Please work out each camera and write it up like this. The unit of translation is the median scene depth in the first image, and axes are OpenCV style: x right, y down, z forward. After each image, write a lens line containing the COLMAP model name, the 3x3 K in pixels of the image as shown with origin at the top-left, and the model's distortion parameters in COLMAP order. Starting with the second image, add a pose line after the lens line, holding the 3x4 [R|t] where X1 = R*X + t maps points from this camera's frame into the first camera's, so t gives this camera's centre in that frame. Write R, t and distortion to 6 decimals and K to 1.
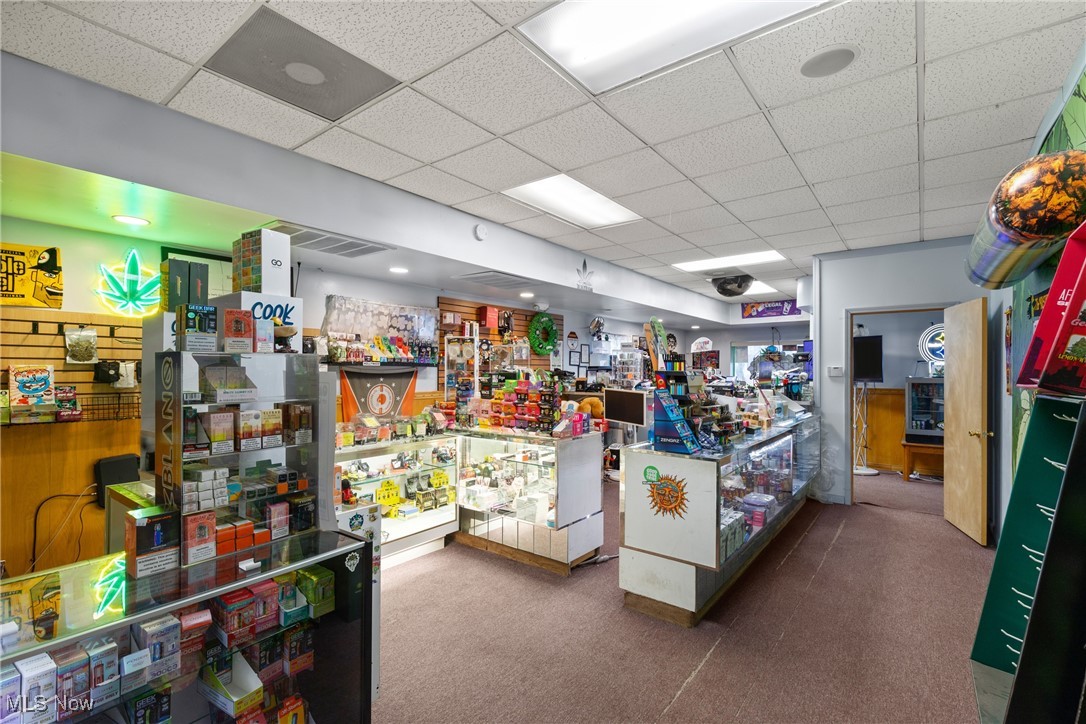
lens RADIAL K [[495.3, 0, 540.9], [0, 495.3, 366.2], [0, 0, 1]] dist [0.009409, -0.001623]
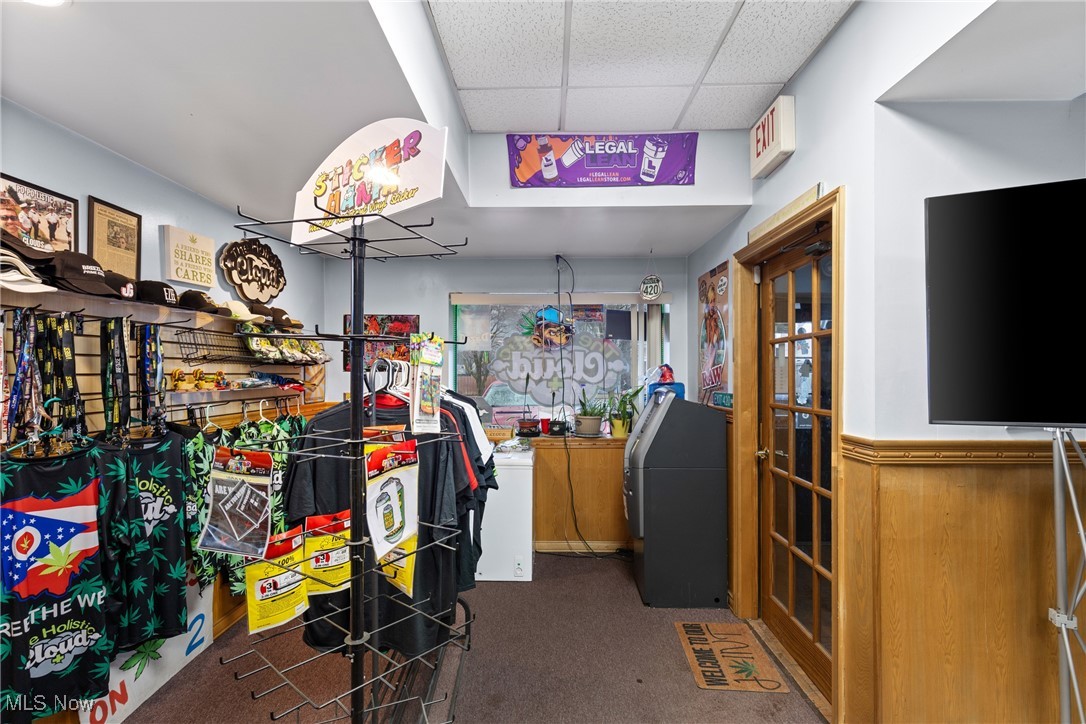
lens RADIAL K [[495.3, 0, 541.2], [0, 495.3, 363.9], [0, 0, 1]] dist [0.009409, -0.001623]
pose [[0.805925, 0.001892, 0.592014, 0.255764], [-0.000305, 0.999996, -0.002782, 0.004919], [-0.592017, 0.002062, 0.805923, 0.770672]]
